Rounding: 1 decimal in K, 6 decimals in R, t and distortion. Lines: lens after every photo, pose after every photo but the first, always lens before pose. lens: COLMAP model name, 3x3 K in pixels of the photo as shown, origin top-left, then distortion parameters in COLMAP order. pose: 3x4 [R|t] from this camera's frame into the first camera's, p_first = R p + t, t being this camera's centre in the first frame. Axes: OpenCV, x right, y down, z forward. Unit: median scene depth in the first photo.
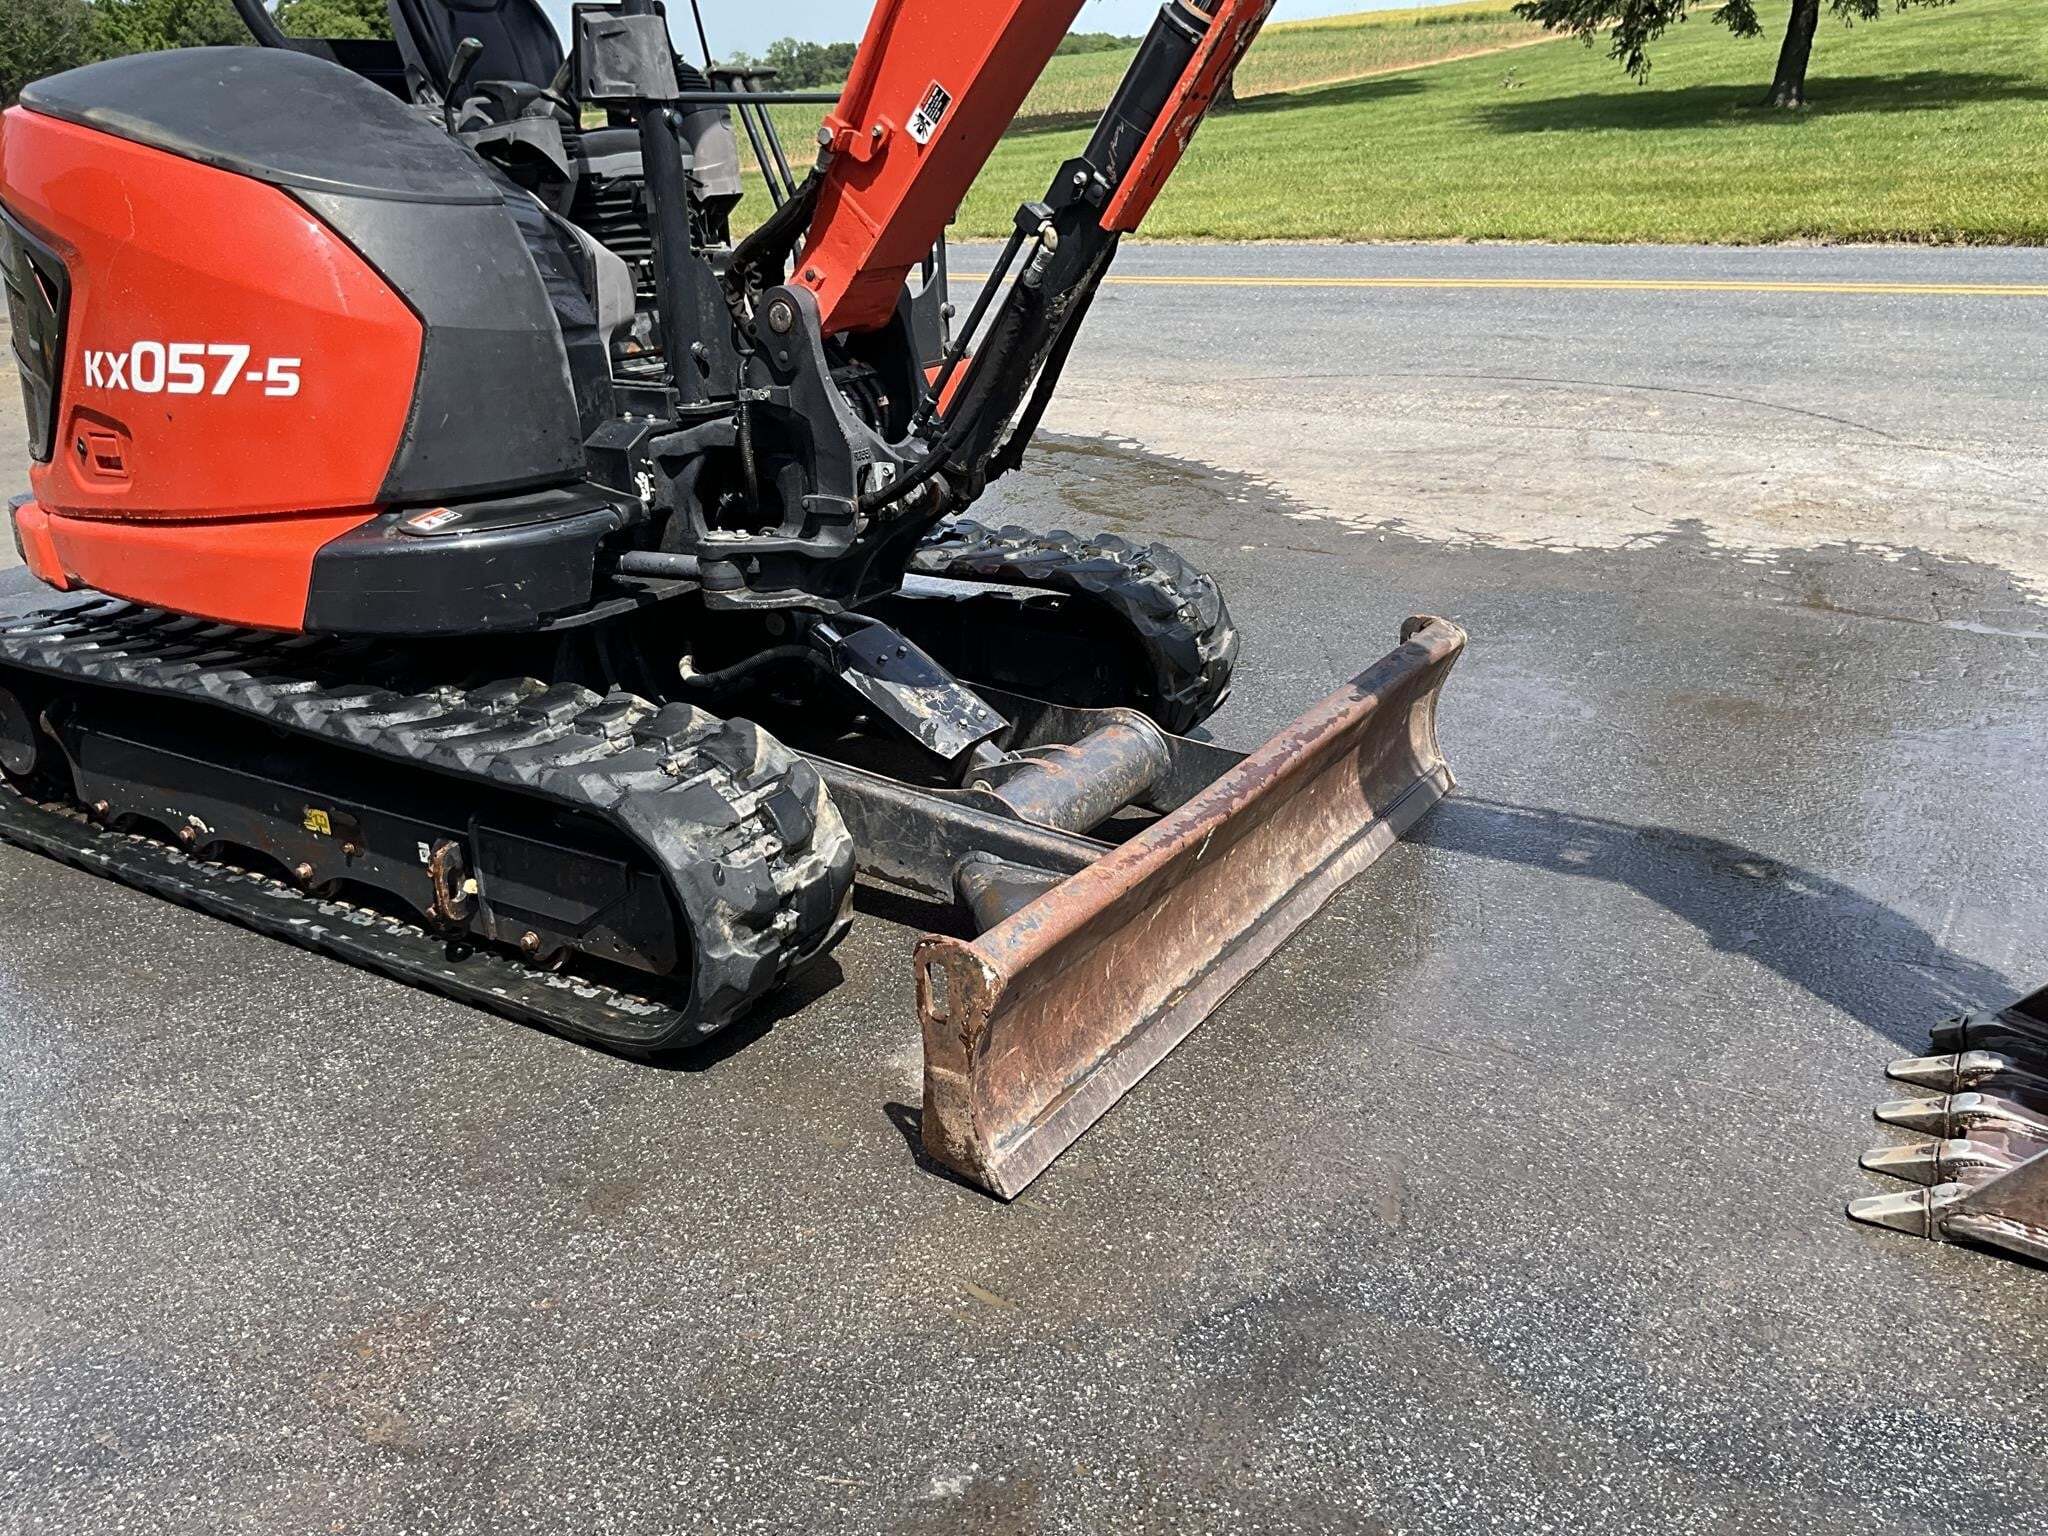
lens RADIAL K [[1692.6, 0, 1021.7], [0, 1692.6, 774.0], [0, 0, 1]] dist [0.110206, -0.229304]
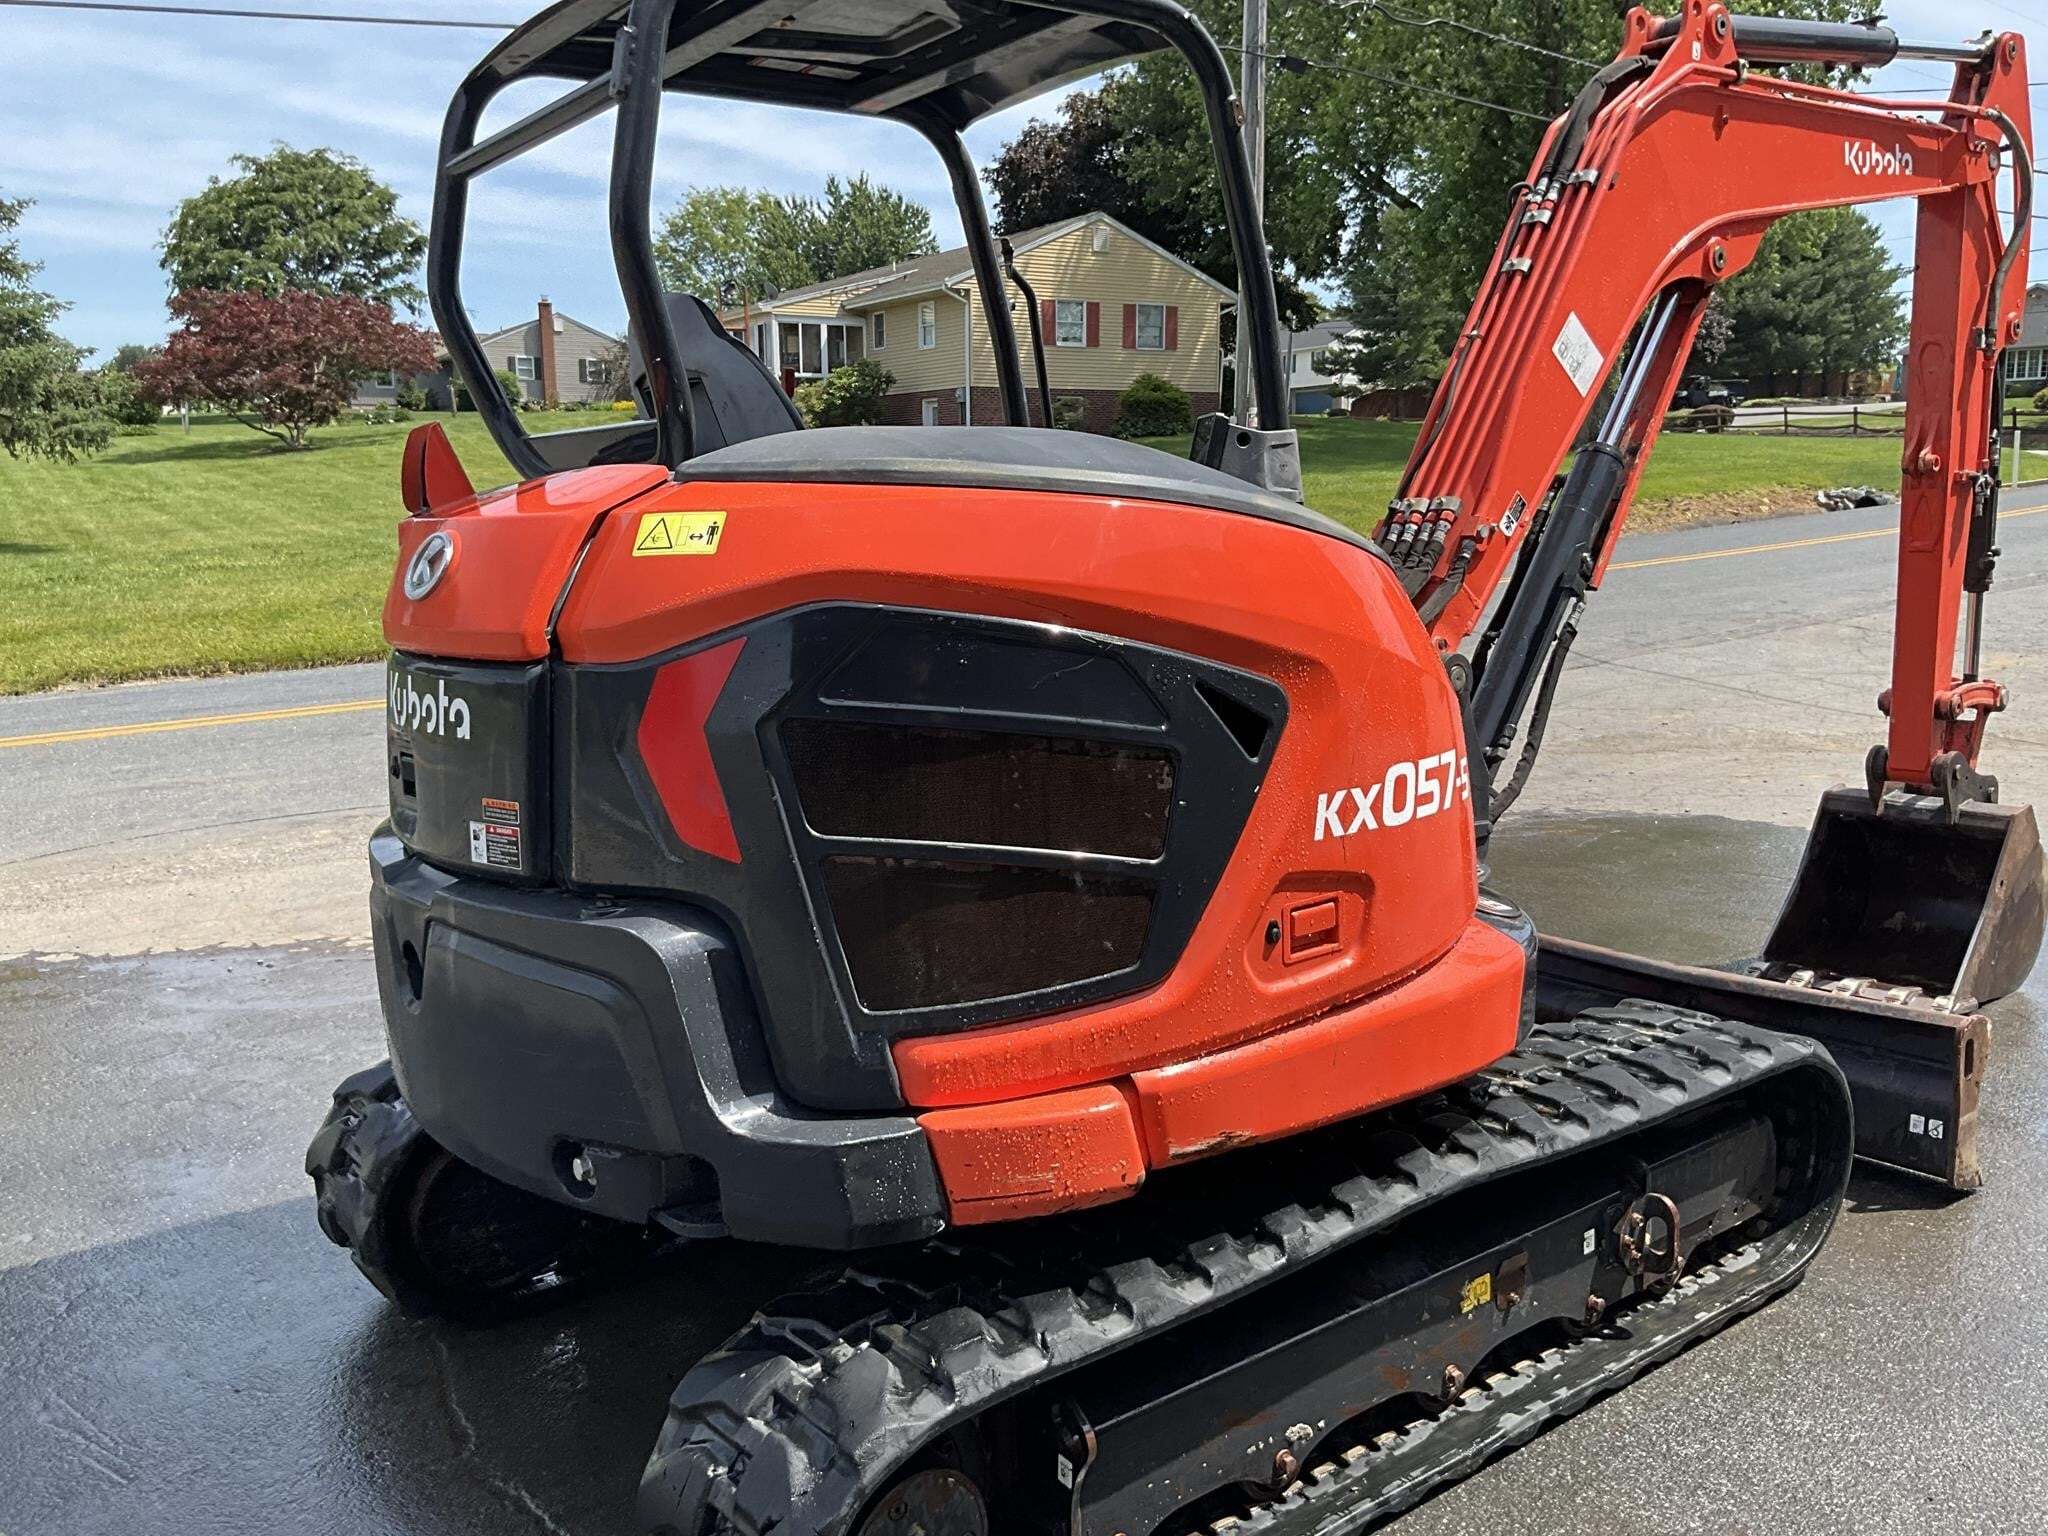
lens RADIAL K [[1692.6, 0, 1021.7], [0, 1692.6, 774.0], [0, 0, 1]] dist [0.110206, -0.229304]
pose [[0.340875, -0.125504, 0.931694, -1.247588], [0.355096, 0.934821, -0.003992, -0.289038], [-0.870466, 0.332202, 0.363223, 0.807343]]
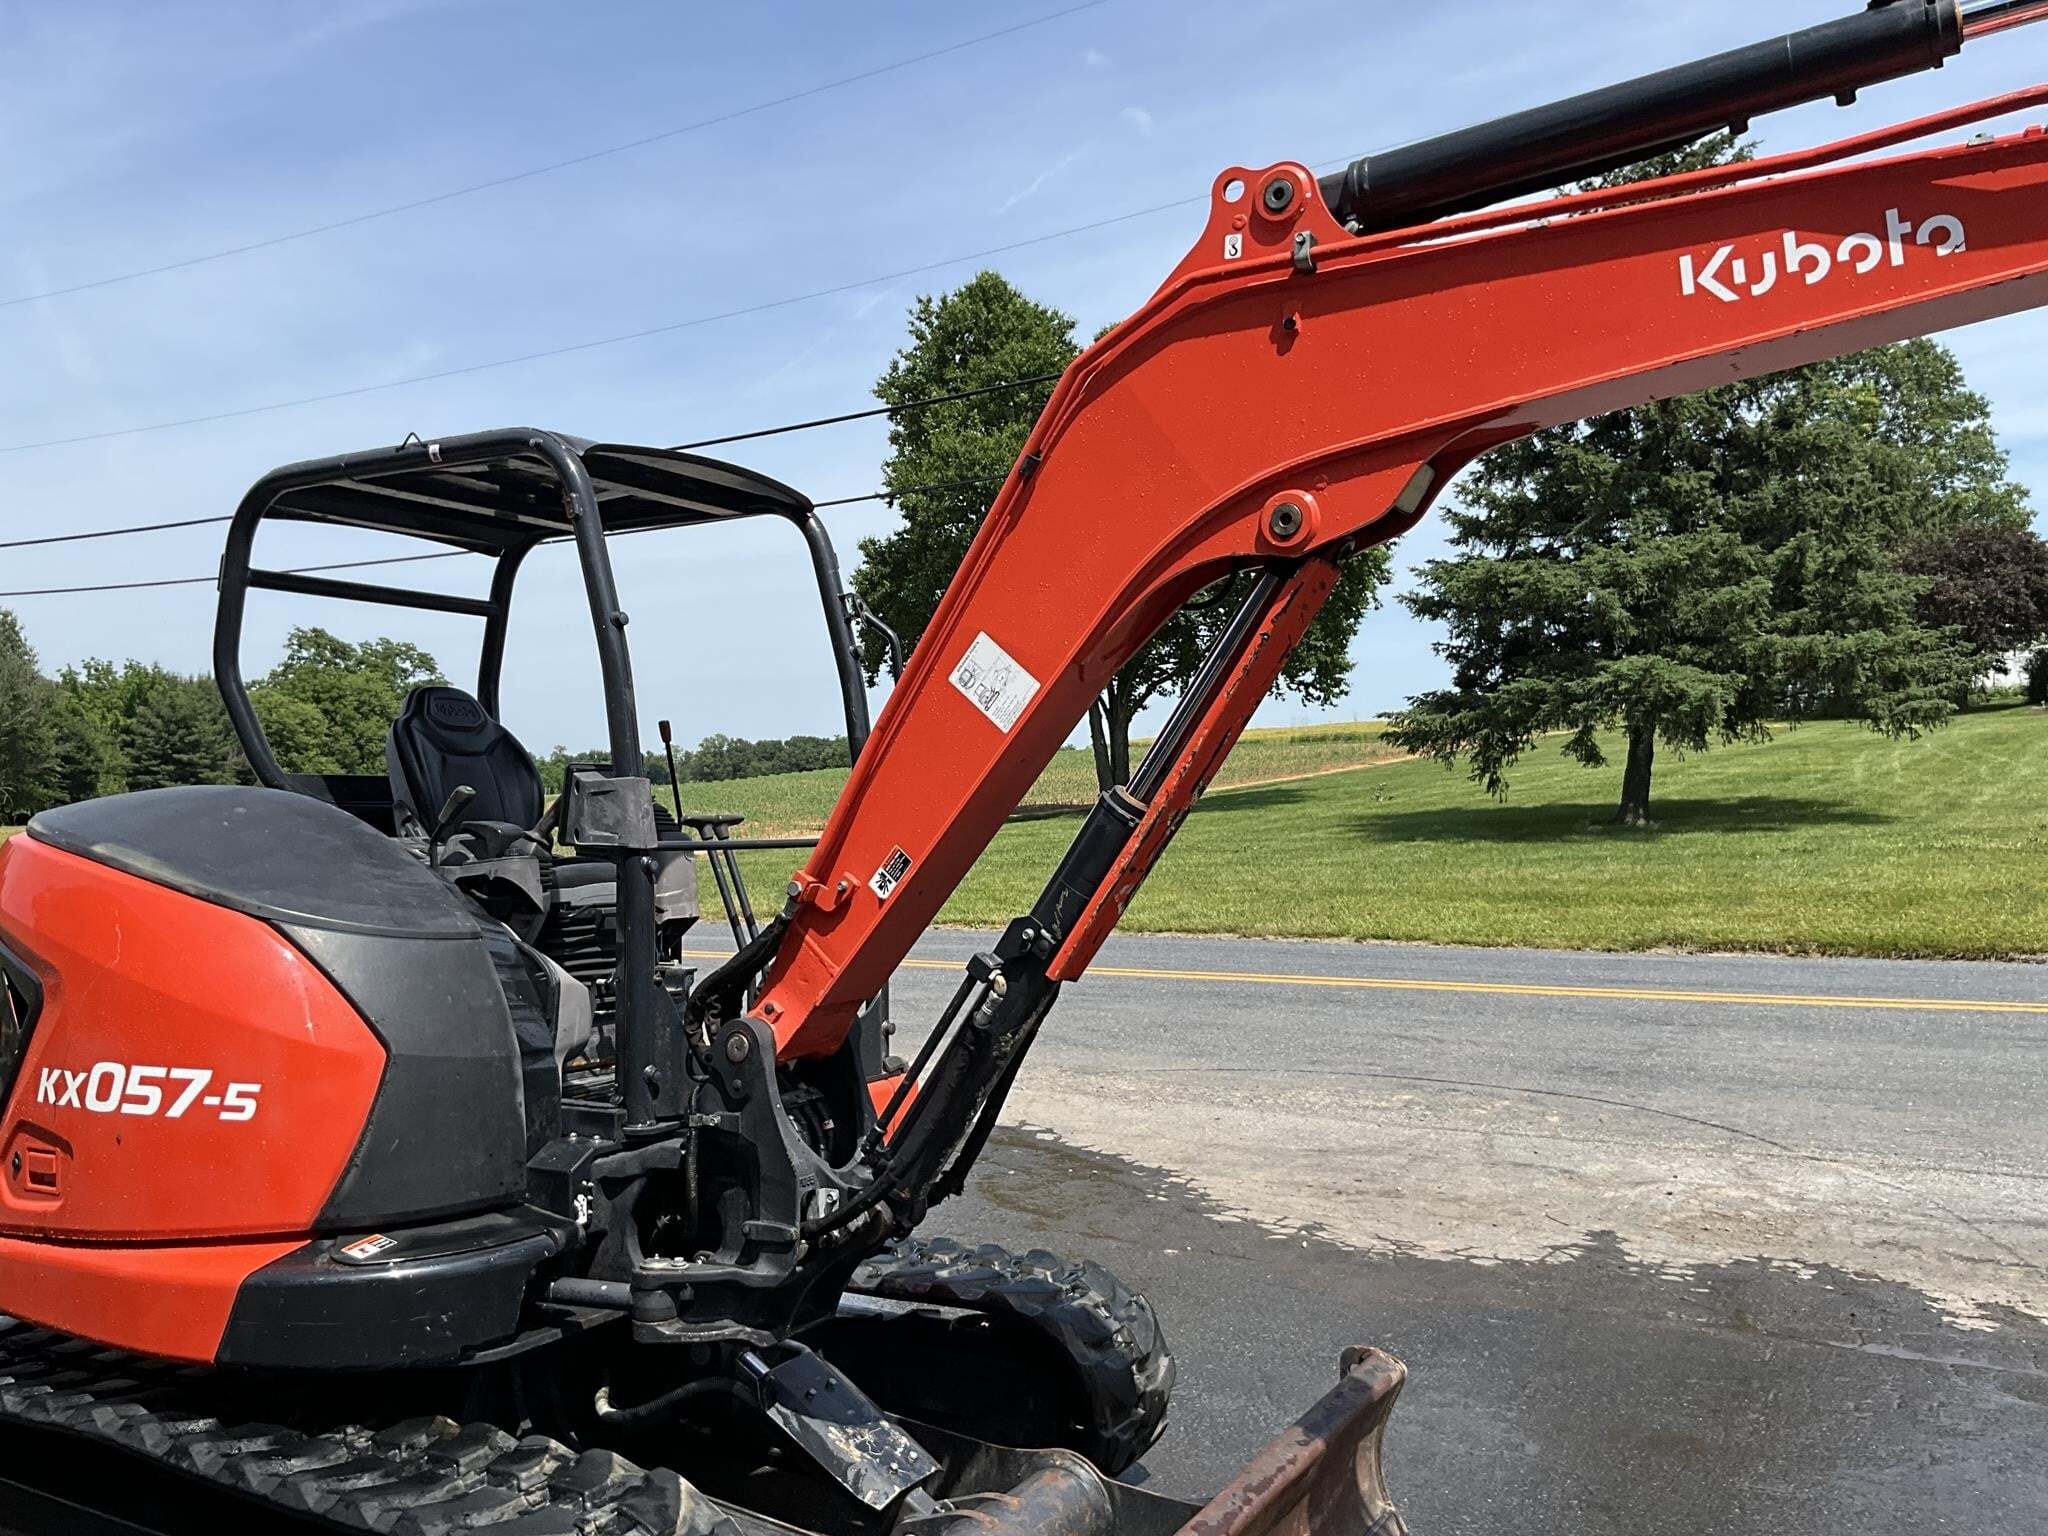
lens RADIAL K [[1700.6, 0, 1019.6], [0, 1700.6, 761.6], [0, 0, 1]] dist [0.099337, -0.213935]
pose [[0.998311, 0.027972, 0.050920, -0.025476], [-0.006321, 0.923557, -0.383409, -0.027715], [-0.057752, 0.382439, 0.922174, -0.039748]]
